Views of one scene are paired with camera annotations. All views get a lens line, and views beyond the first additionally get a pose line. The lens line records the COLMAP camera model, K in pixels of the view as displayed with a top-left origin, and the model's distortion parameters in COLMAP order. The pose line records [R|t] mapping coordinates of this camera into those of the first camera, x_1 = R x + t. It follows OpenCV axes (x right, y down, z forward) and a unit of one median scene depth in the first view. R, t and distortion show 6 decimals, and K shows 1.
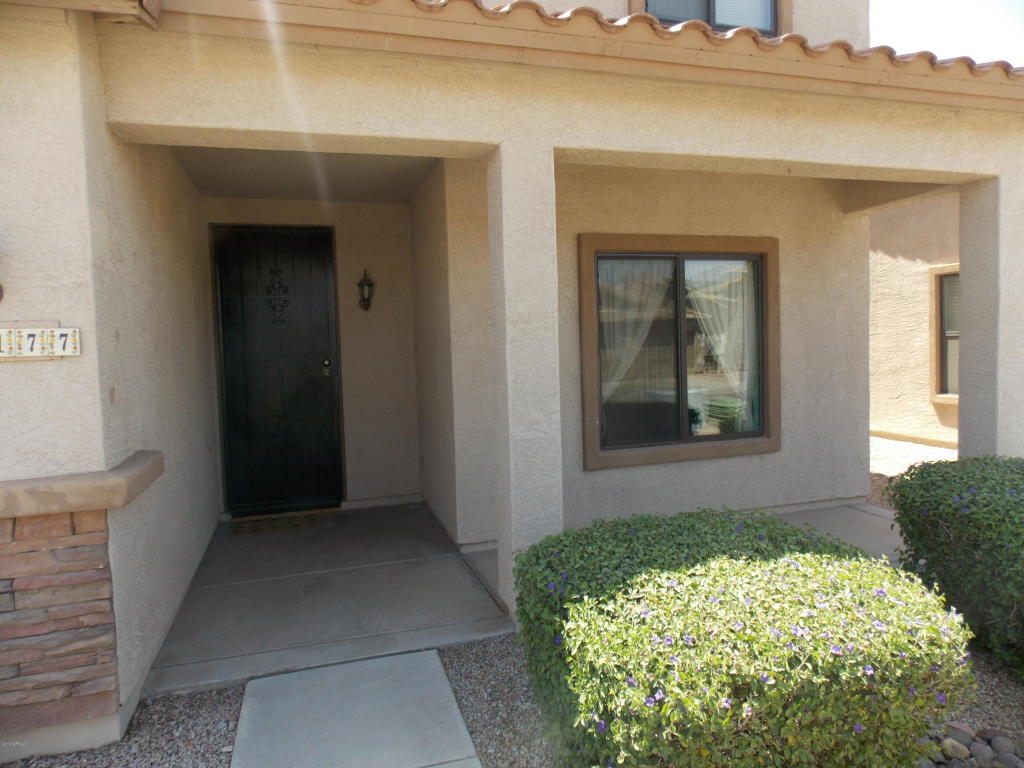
lens RADIAL K [[661.9, 0, 516.8], [0, 661.9, 378.5], [0, 0, 1]] dist [-0.001020, -0.000038]
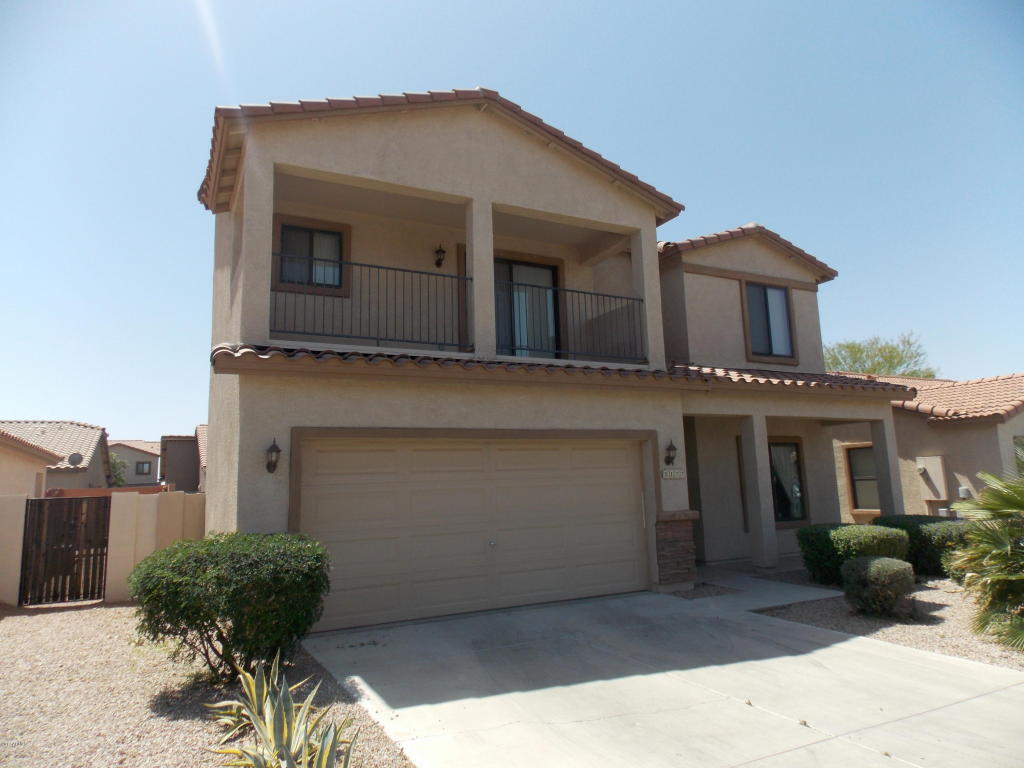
lens RADIAL K [[672.2, 0, 512.0], [0, 672.2, 384.0], [0, 0, 1]] dist [-0.002285, -0.000819]
pose [[0.984021, 0.023534, 0.176491, -1.118835], [0.016387, 0.975049, -0.221383, 0.133217], [-0.177298, 0.220738, 0.959083, -1.254654]]
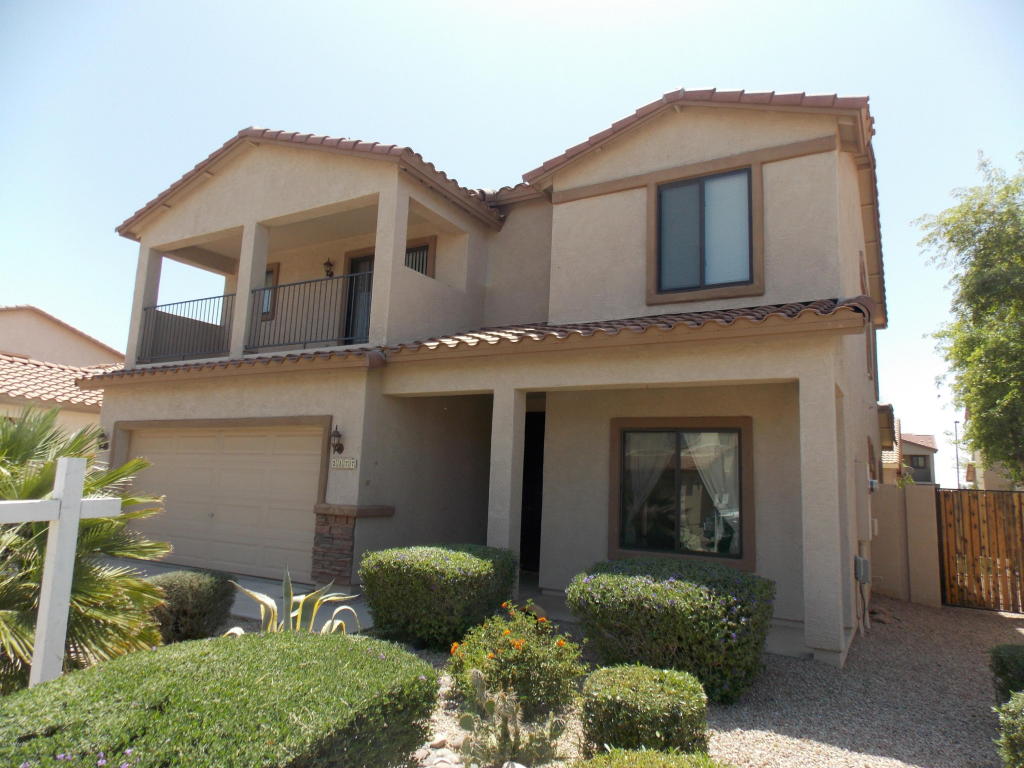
lens RADIAL K [[661.9, 0, 516.8], [0, 661.9, 378.5], [0, 0, 1]] dist [-0.001020, -0.000038]
pose [[0.684840, -0.057225, -0.726443, 1.102242], [-0.102522, 0.979429, -0.173804, 0.007733], [0.721445, 0.193504, 0.664885, -0.331678]]
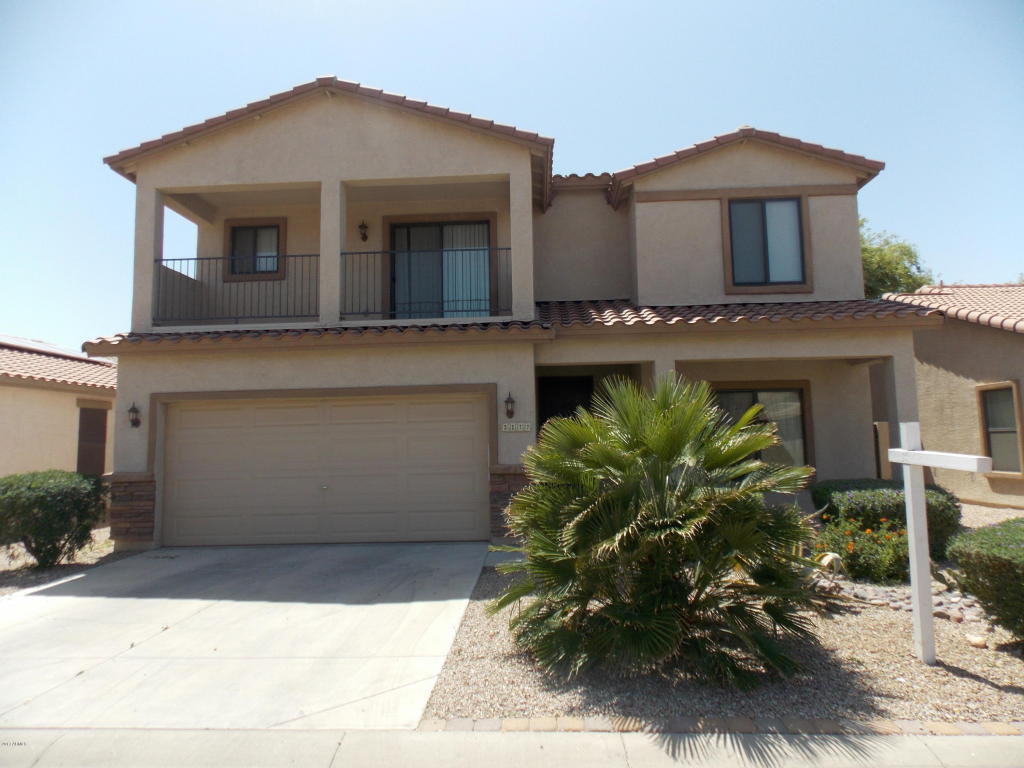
lens RADIAL K [[680.1, 0, 515.0], [0, 680.1, 382.1], [0, 0, 1]] dist [-0.002010, -0.002150]
pose [[0.942630, -0.022147, -0.333103, 0.241590], [-0.027215, 0.989378, -0.142795, 0.114060], [0.332727, 0.143668, 0.932015, -1.230713]]
